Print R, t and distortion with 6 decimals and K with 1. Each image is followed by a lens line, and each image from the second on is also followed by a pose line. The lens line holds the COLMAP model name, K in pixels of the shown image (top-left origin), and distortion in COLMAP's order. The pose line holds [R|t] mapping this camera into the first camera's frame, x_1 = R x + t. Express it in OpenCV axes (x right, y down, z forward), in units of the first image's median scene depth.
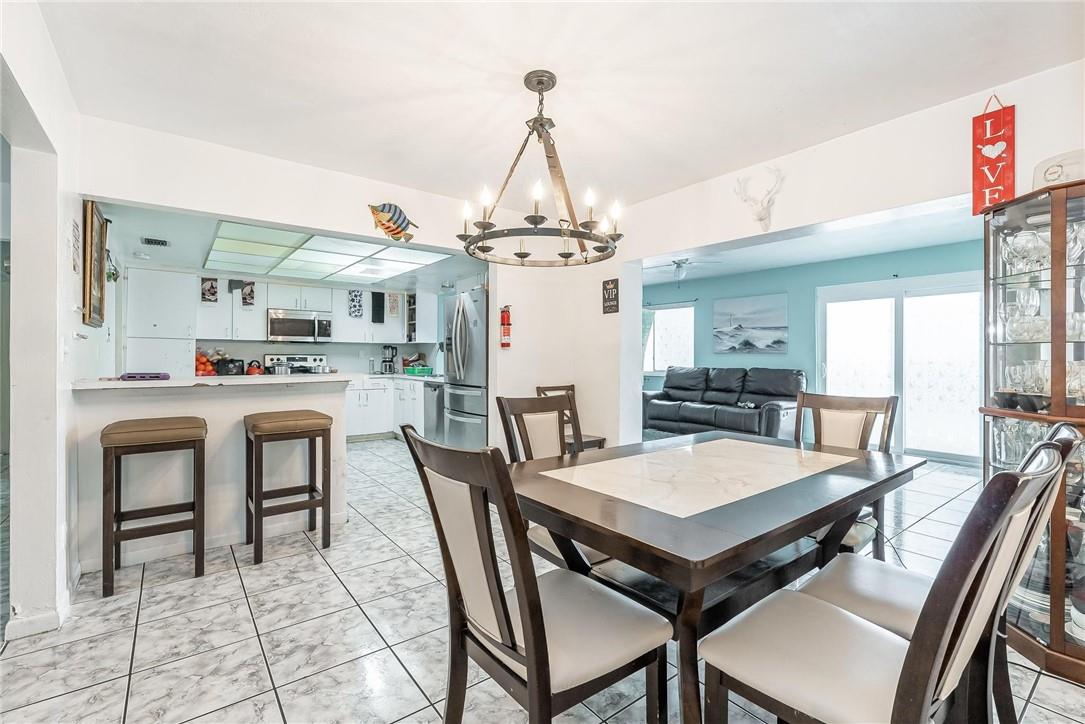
lens RADIAL K [[485.0, 0, 539.8], [0, 485.0, 358.7], [0, 0, 1]] dist [0.007452, -0.000049]
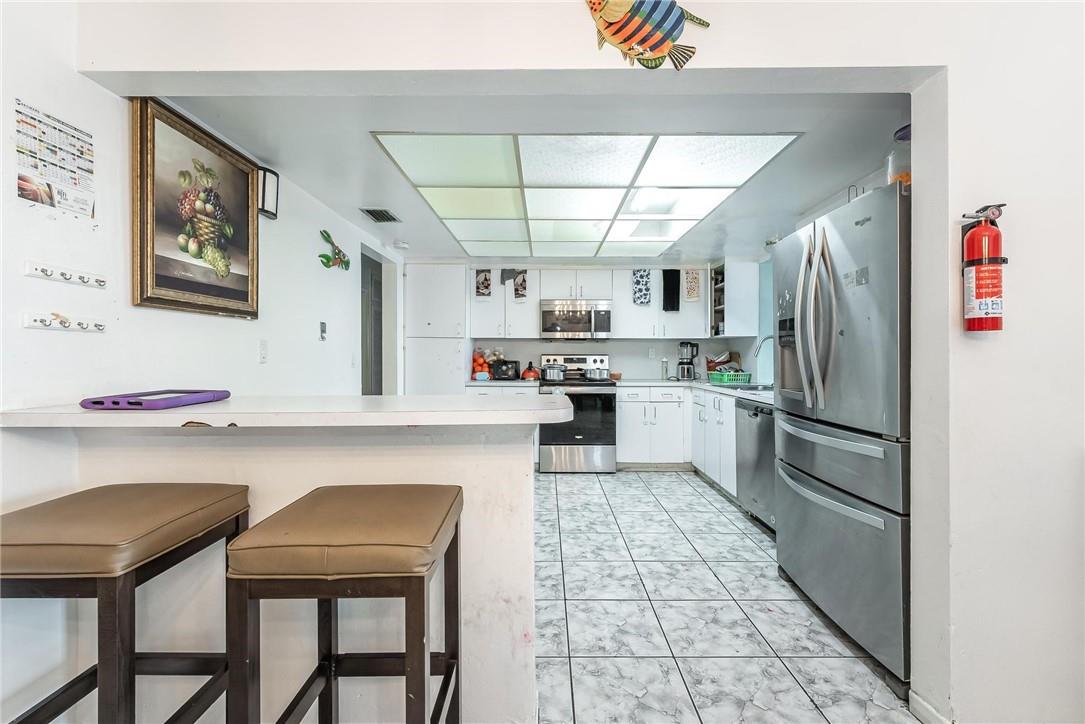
lens RADIAL K [[451.0, 0, 547.5], [0, 451.0, 353.8], [0, 0, 1]] dist [-0.002094, -0.001240]
pose [[0.800681, -0.005365, -0.599066, -0.086196], [0.000107, 0.999961, -0.008813, -0.003408], [0.599090, 0.006992, 0.800651, 0.393974]]
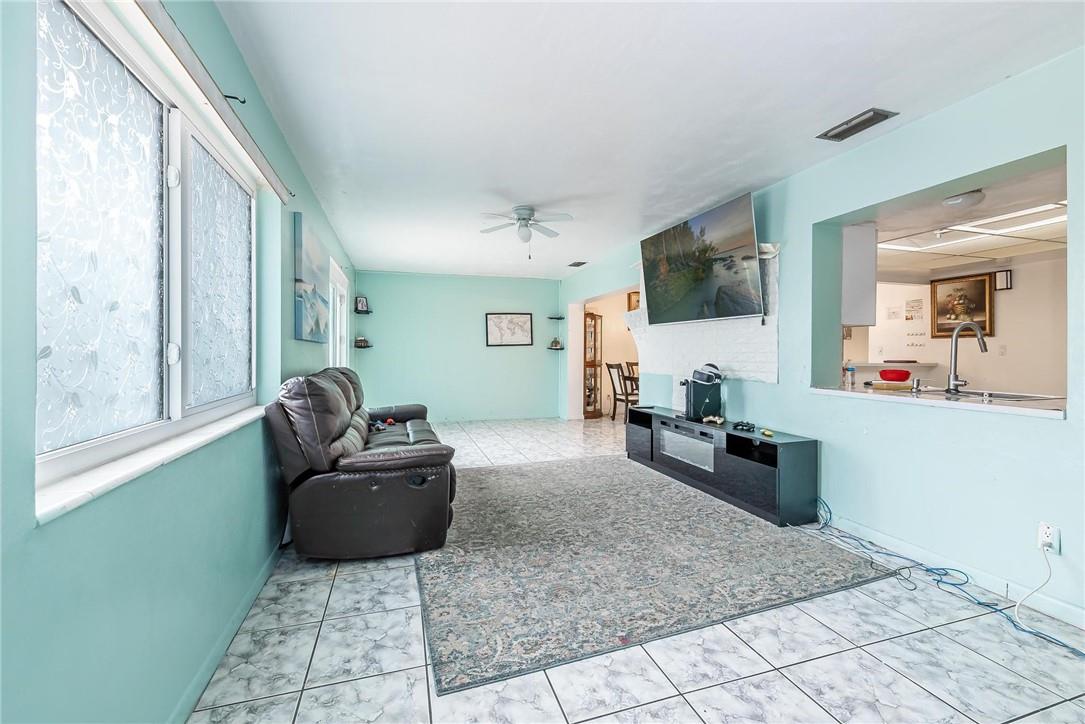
lens RADIAL K [[451.0, 0, 539.3], [0, 451.0, 354.3], [0, 0, 1]] dist [-0.002094, -0.001240]
pose [[-0.943275, -0.009942, 0.331864, 0.043660], [-0.006423, 0.999911, 0.011701, -0.004924], [-0.331951, 0.008906, -0.943255, 1.625881]]
